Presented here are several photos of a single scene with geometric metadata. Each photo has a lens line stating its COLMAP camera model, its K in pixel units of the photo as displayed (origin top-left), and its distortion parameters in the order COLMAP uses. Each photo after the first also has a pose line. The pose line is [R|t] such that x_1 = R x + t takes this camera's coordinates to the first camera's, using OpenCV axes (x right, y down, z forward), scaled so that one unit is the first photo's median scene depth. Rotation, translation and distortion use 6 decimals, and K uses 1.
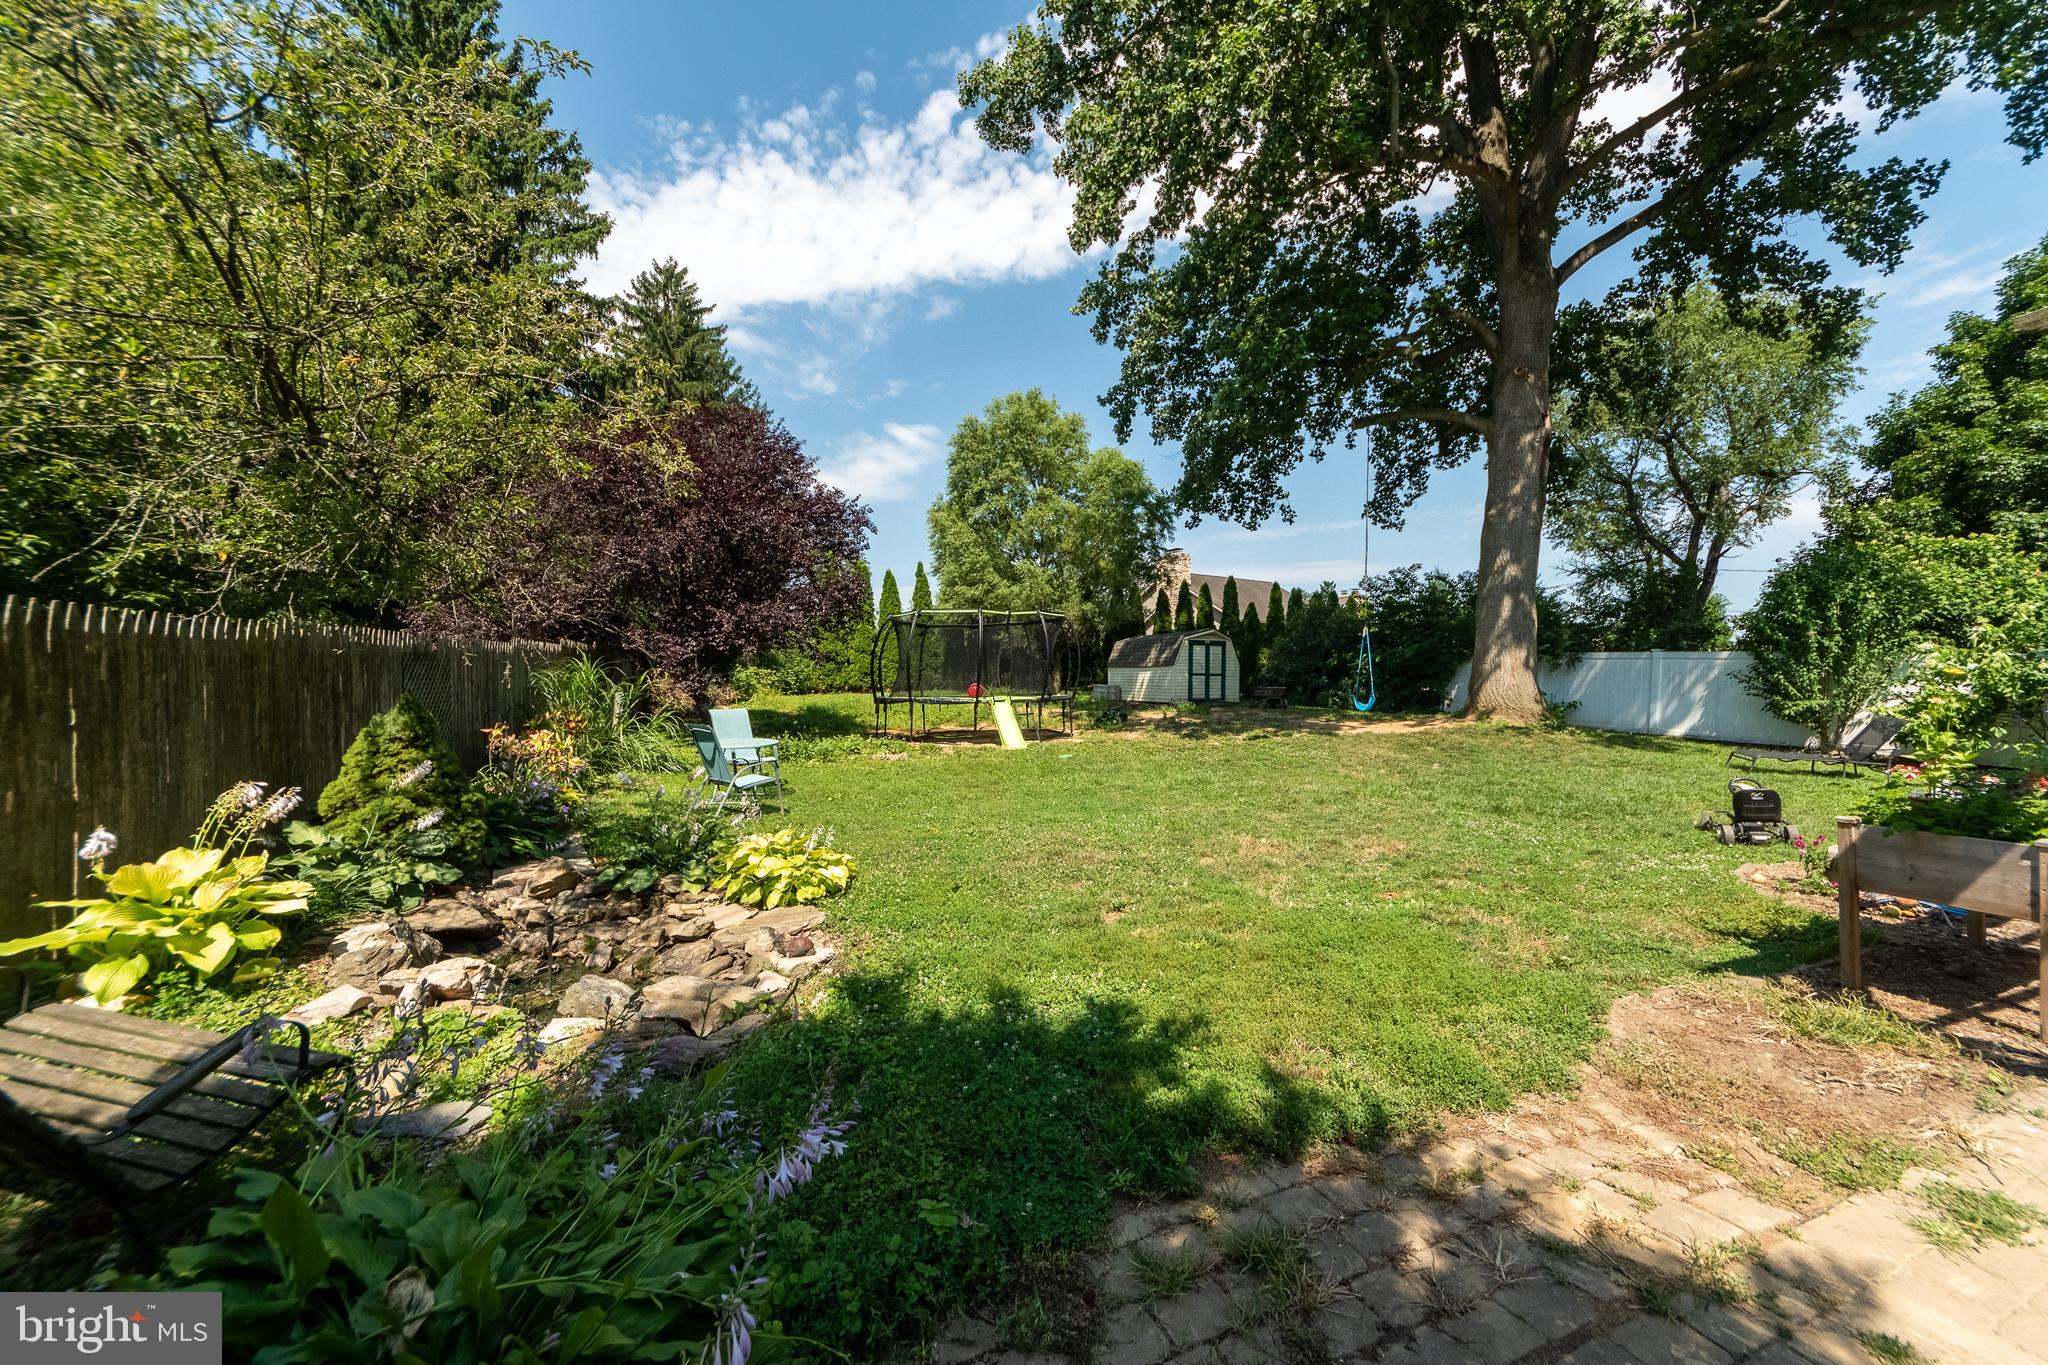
lens RADIAL K [[737.9, 0, 1039.4], [0, 737.9, 684.7], [0, 0, 1]] dist [-0.001376, -0.000235]
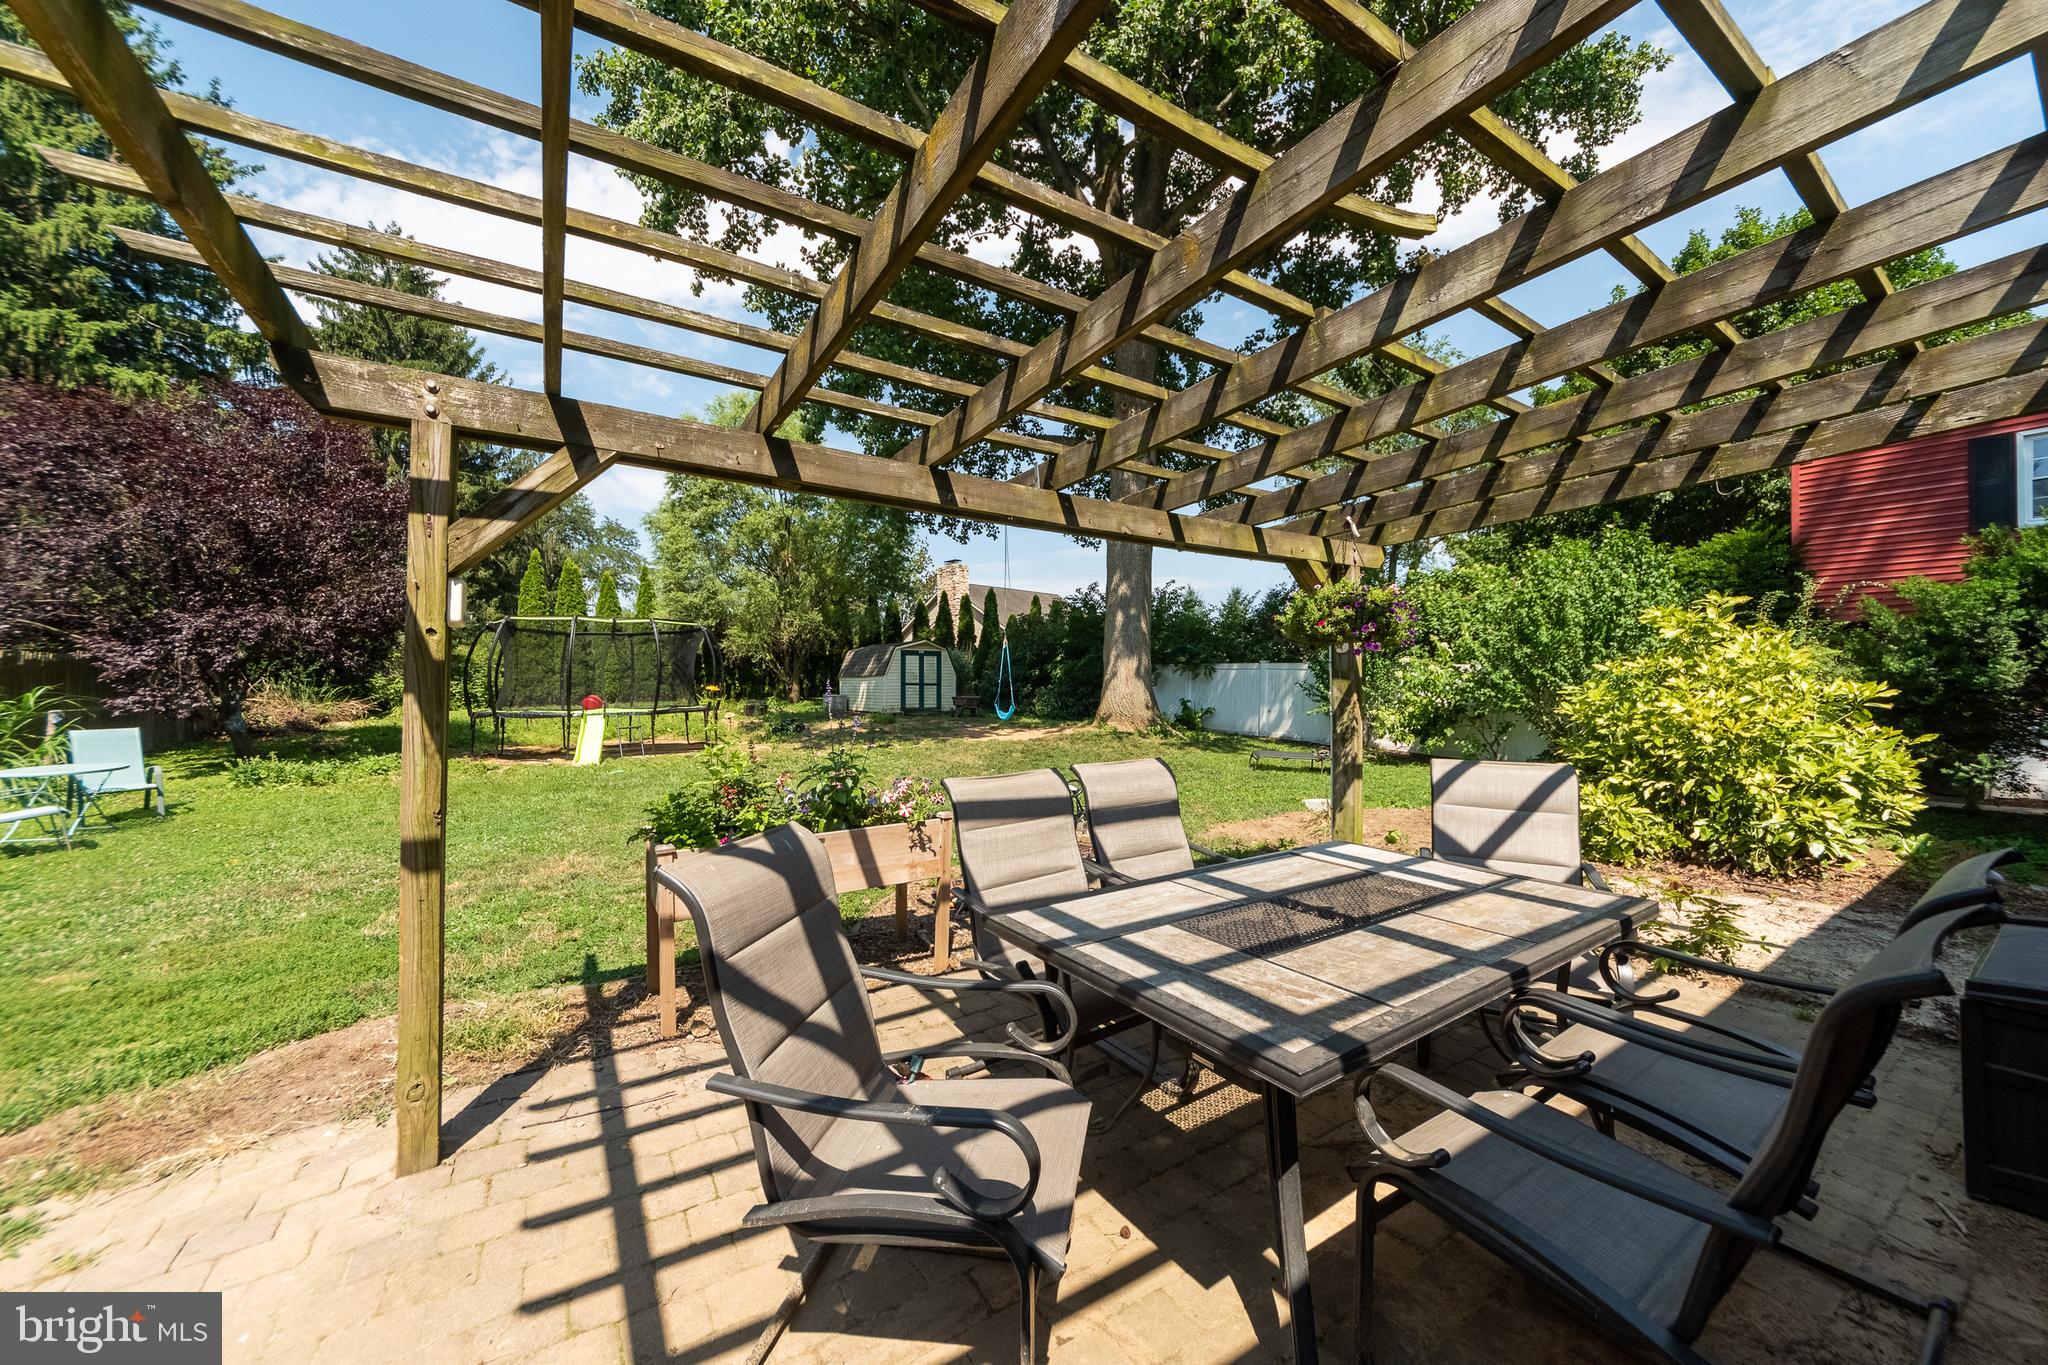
lens RADIAL K [[737.9, 0, 1032.8], [0, 737.9, 685.3], [0, 0, 1]] dist [-0.001376, -0.000235]
pose [[0.982252, -0.005525, 0.187486, 0.188773], [0.007394, 0.999930, -0.009274, -0.001523], [-0.187422, 0.010495, 0.982223, -0.024578]]
